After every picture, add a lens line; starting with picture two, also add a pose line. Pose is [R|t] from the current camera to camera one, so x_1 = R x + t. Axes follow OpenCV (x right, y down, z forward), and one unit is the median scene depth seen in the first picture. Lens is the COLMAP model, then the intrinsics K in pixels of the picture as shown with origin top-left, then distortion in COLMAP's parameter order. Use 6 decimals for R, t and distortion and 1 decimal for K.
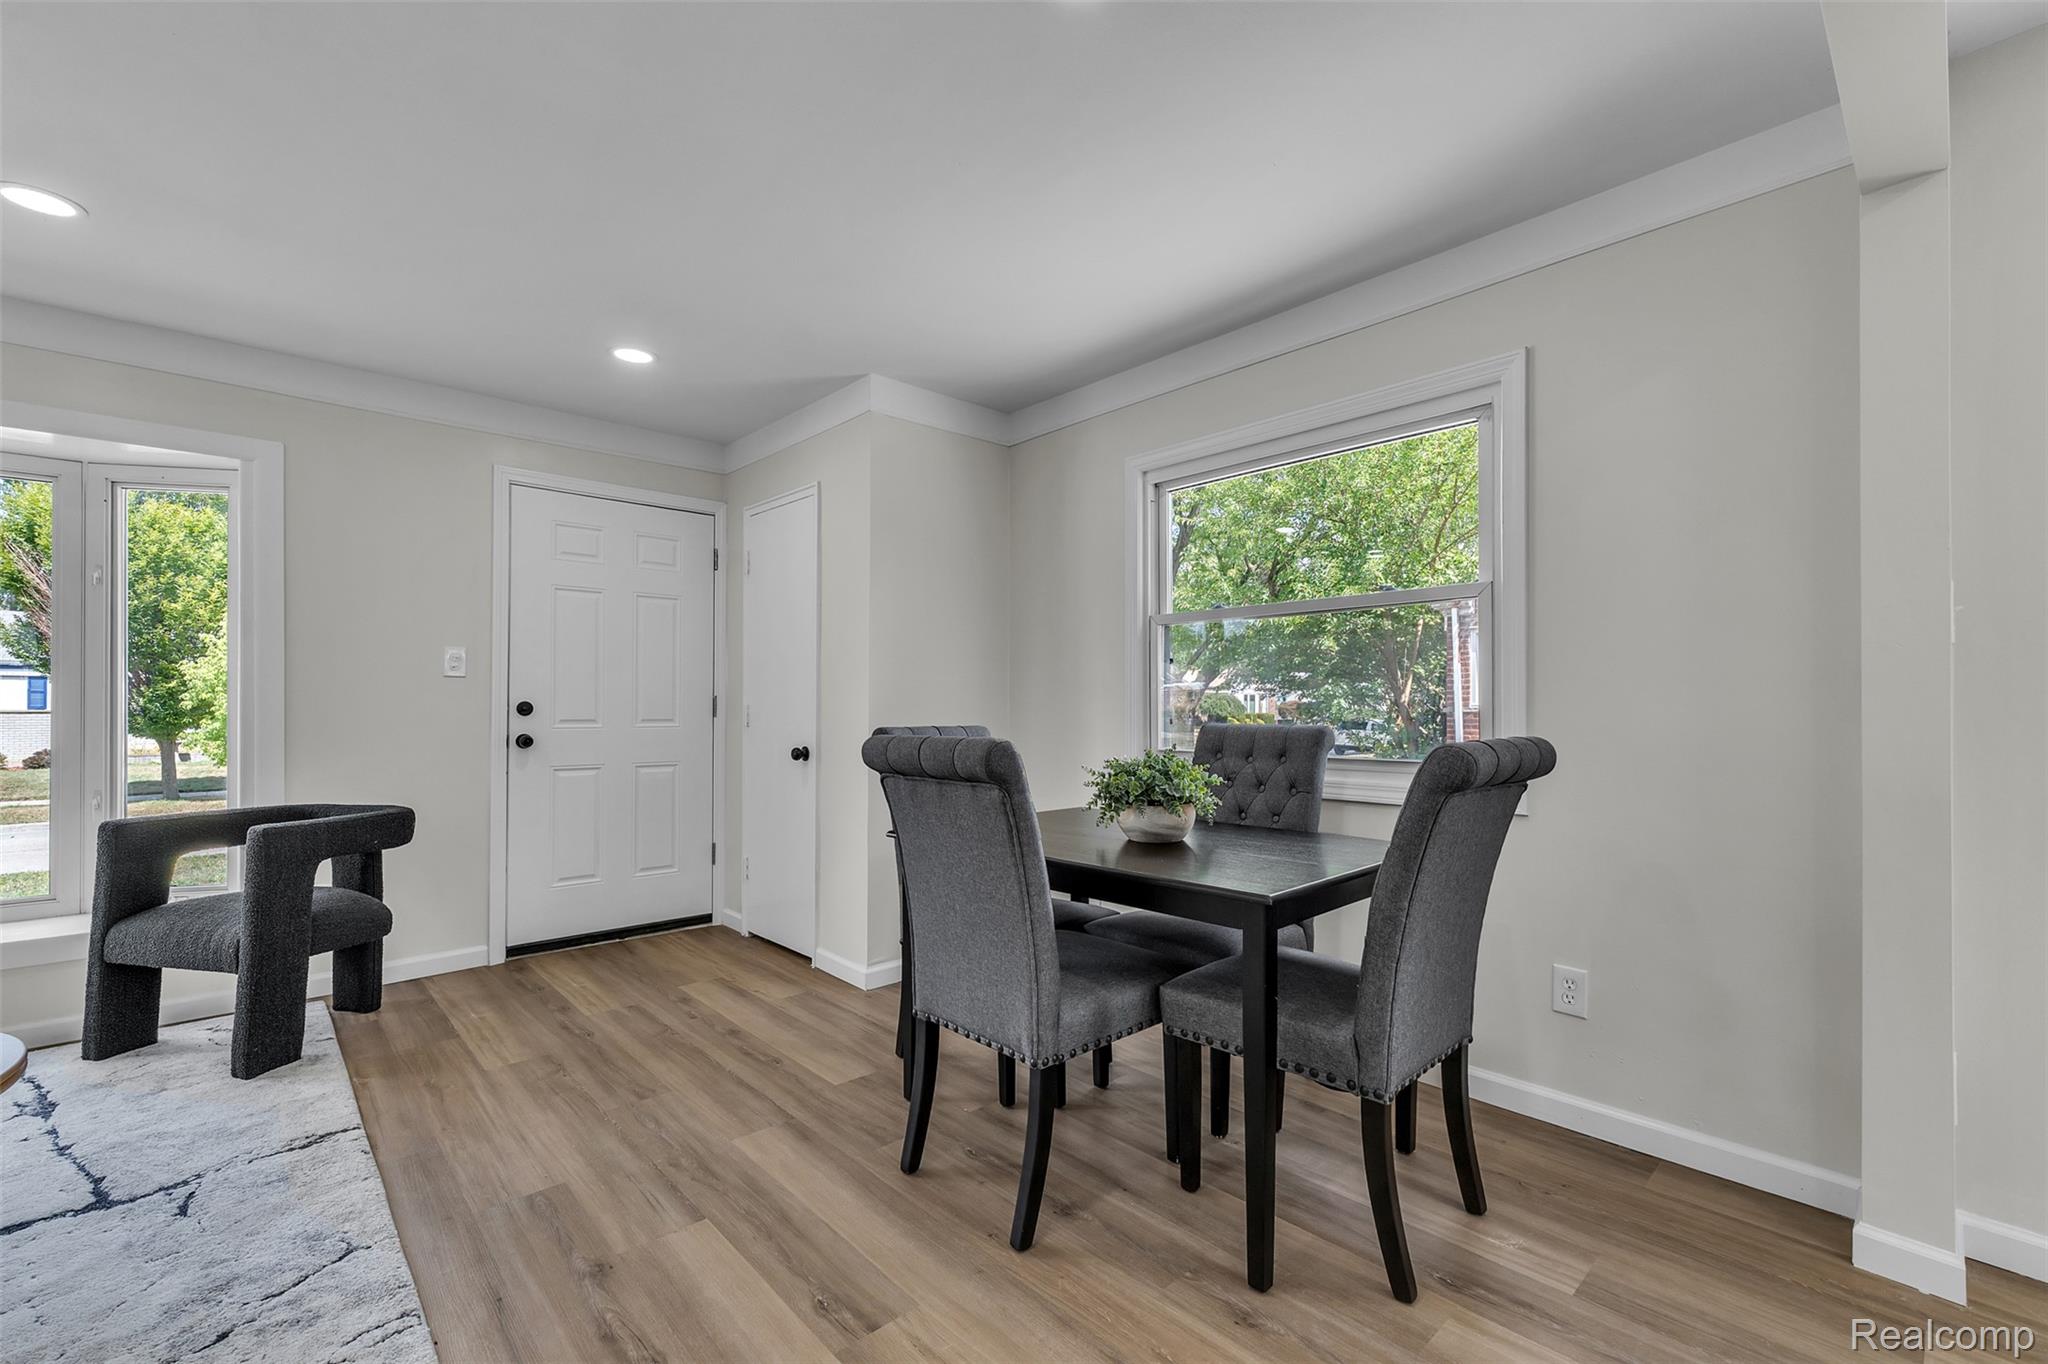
lens RADIAL K [[871.3, 0, 1012.9], [0, 871.3, 692.7], [0, 0, 1]] dist [-0.001164, 0.001642]
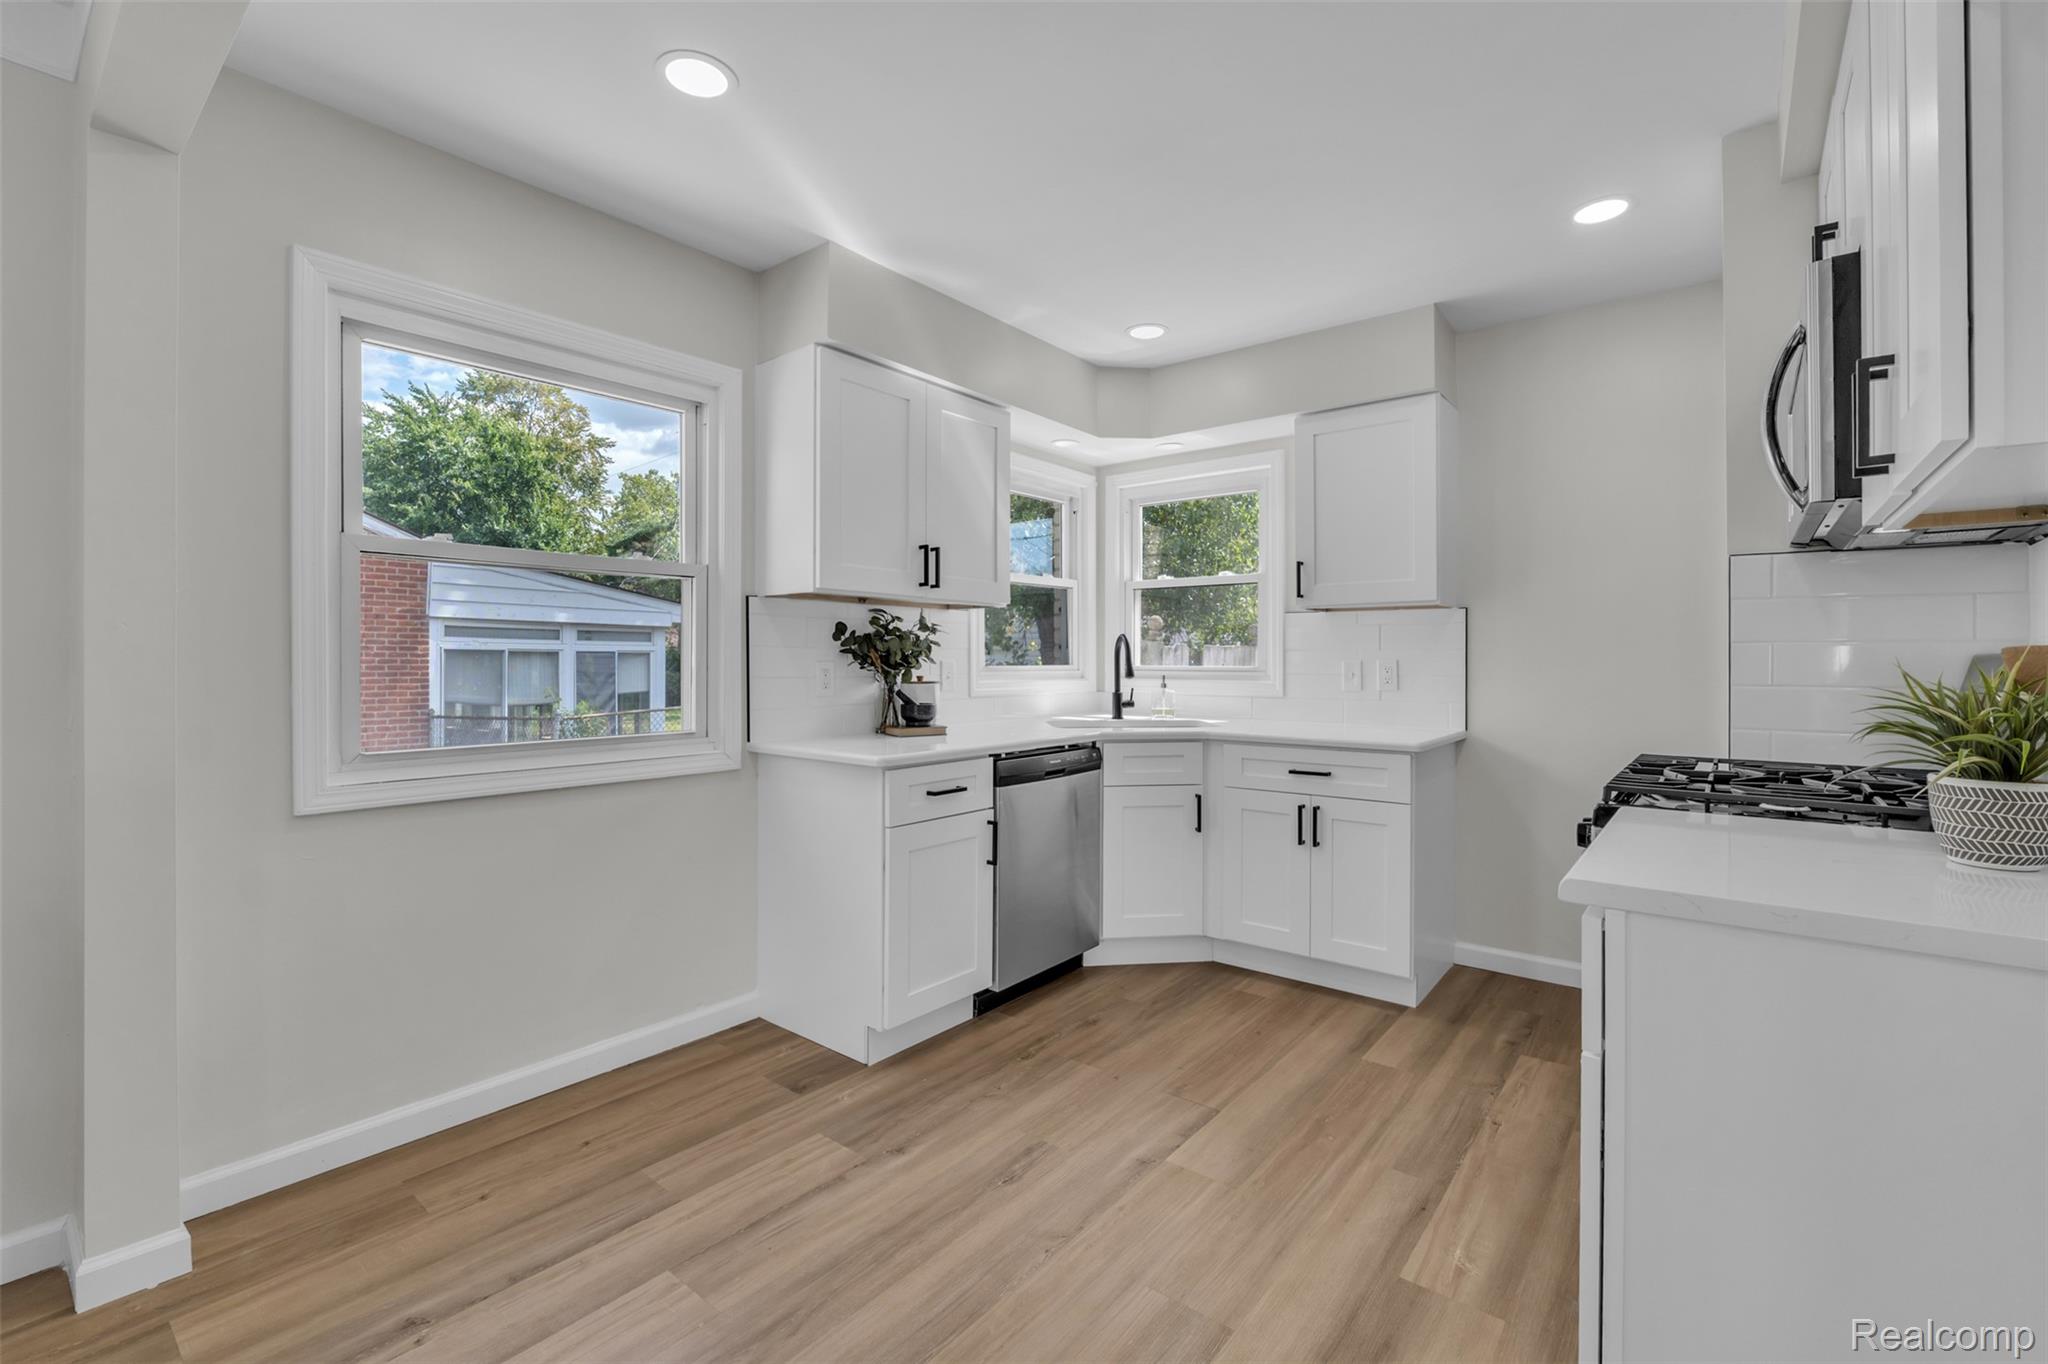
lens RADIAL K [[871.3, 0, 1026.0], [0, 871.3, 660.8], [0, 0, 1]] dist [-0.001164, 0.001642]
pose [[-0.146365, 0.002181, 0.989228, -0.040524], [-0.010514, 0.999938, -0.003760, -0.012947], [-0.989175, -0.010951, -0.146333, 0.101862]]
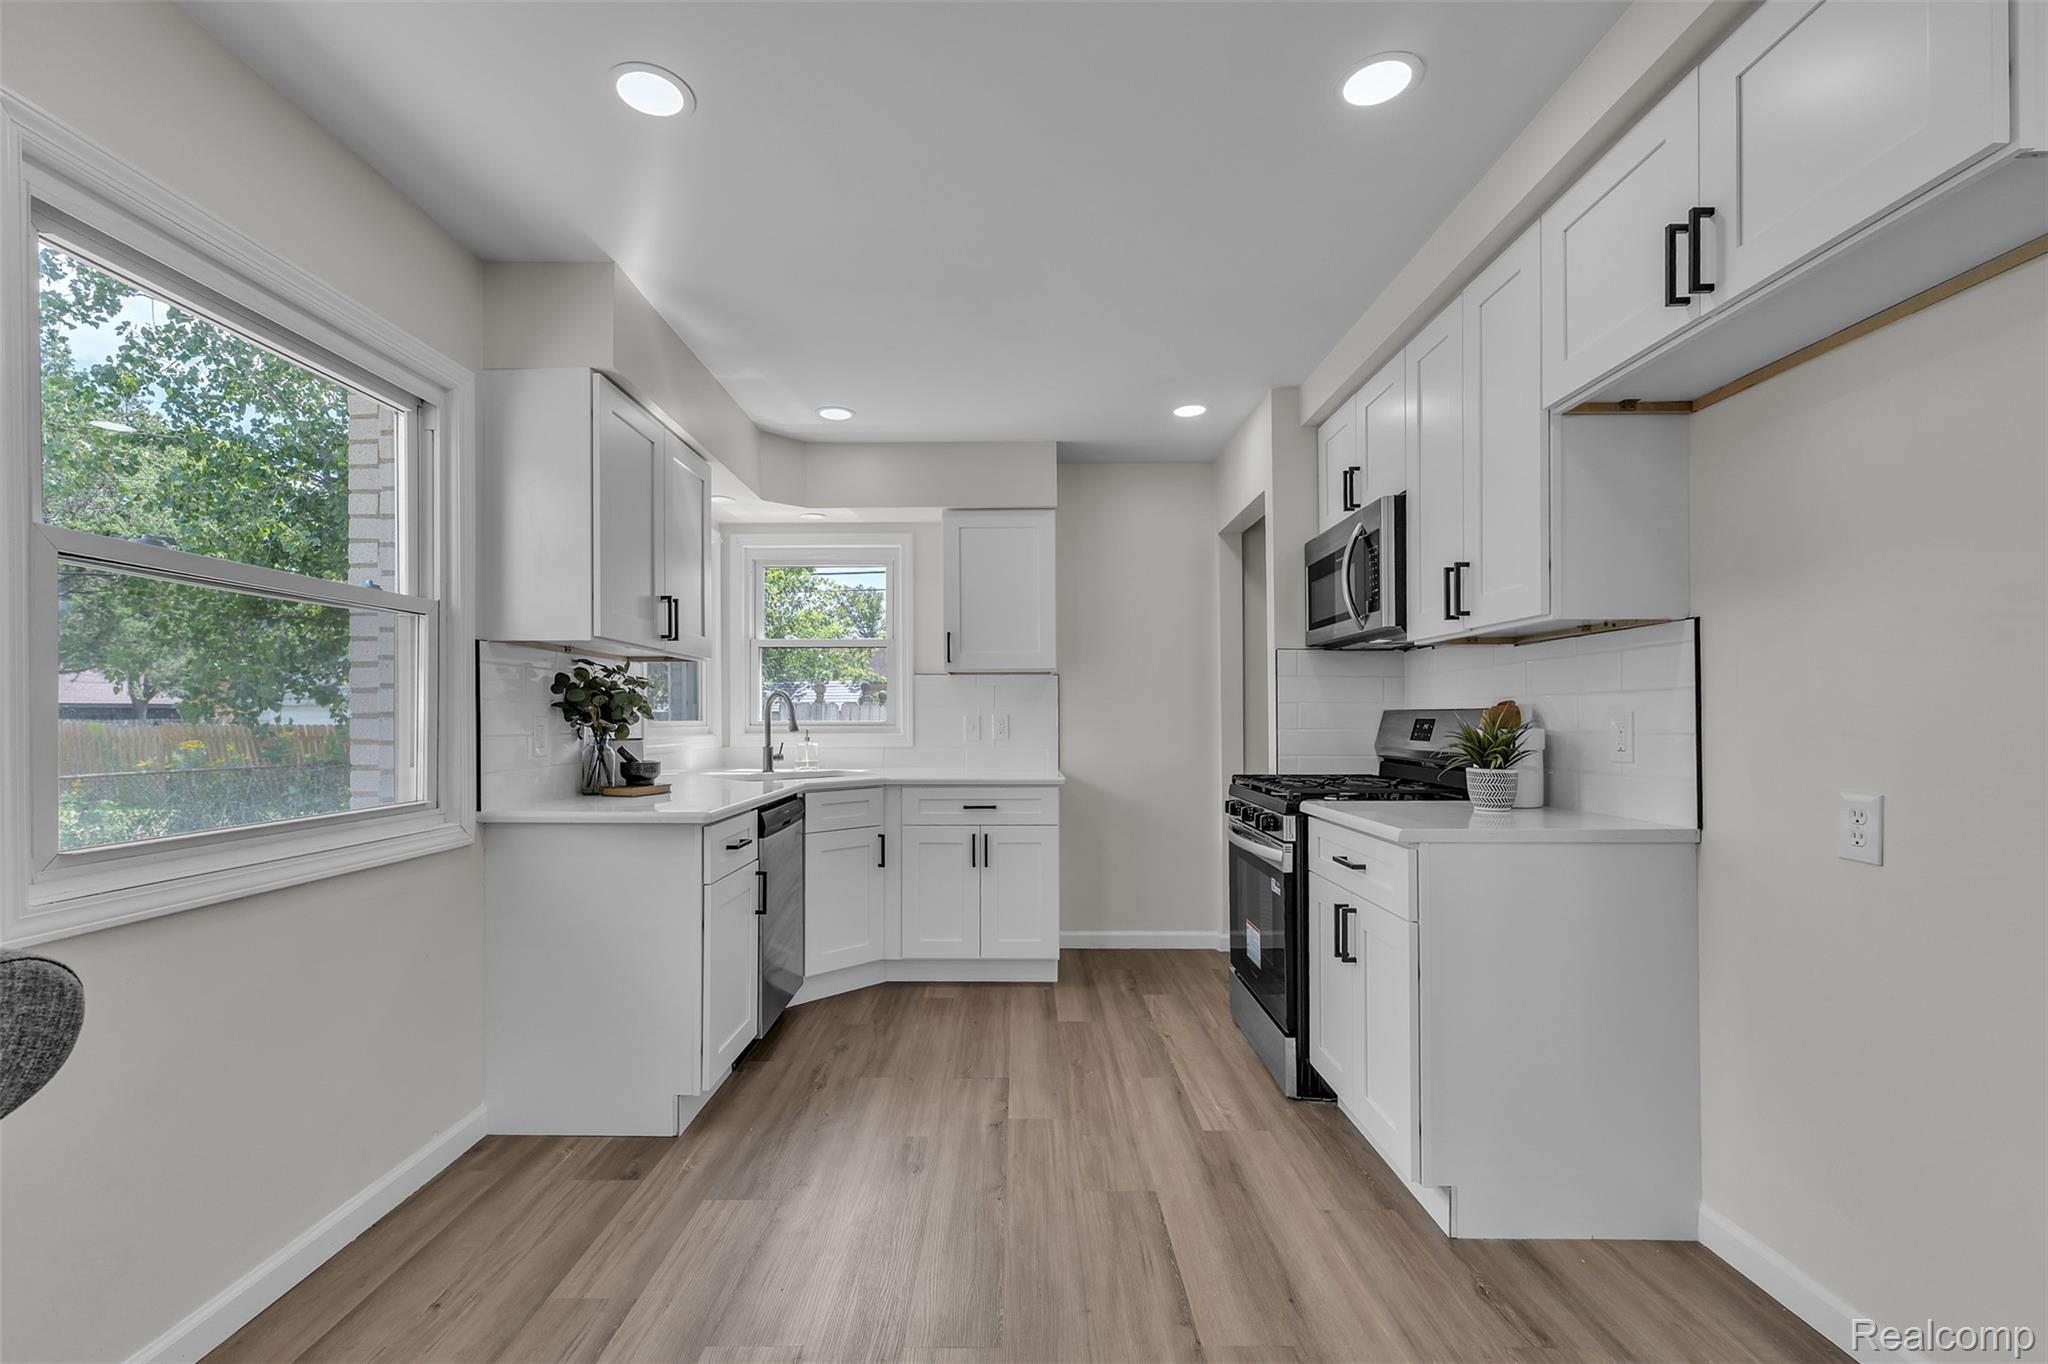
lens RADIAL K [[871.3, 0, 989.7], [0, 871.3, 713.9], [0, 0, 1]] dist [-0.001164, 0.001642]
pose [[-0.712845, 0.008318, 0.701272, 0.040356], [-0.001548, 0.999909, -0.013433, -0.004936], [-0.701320, -0.010661, -0.712767, 0.506647]]
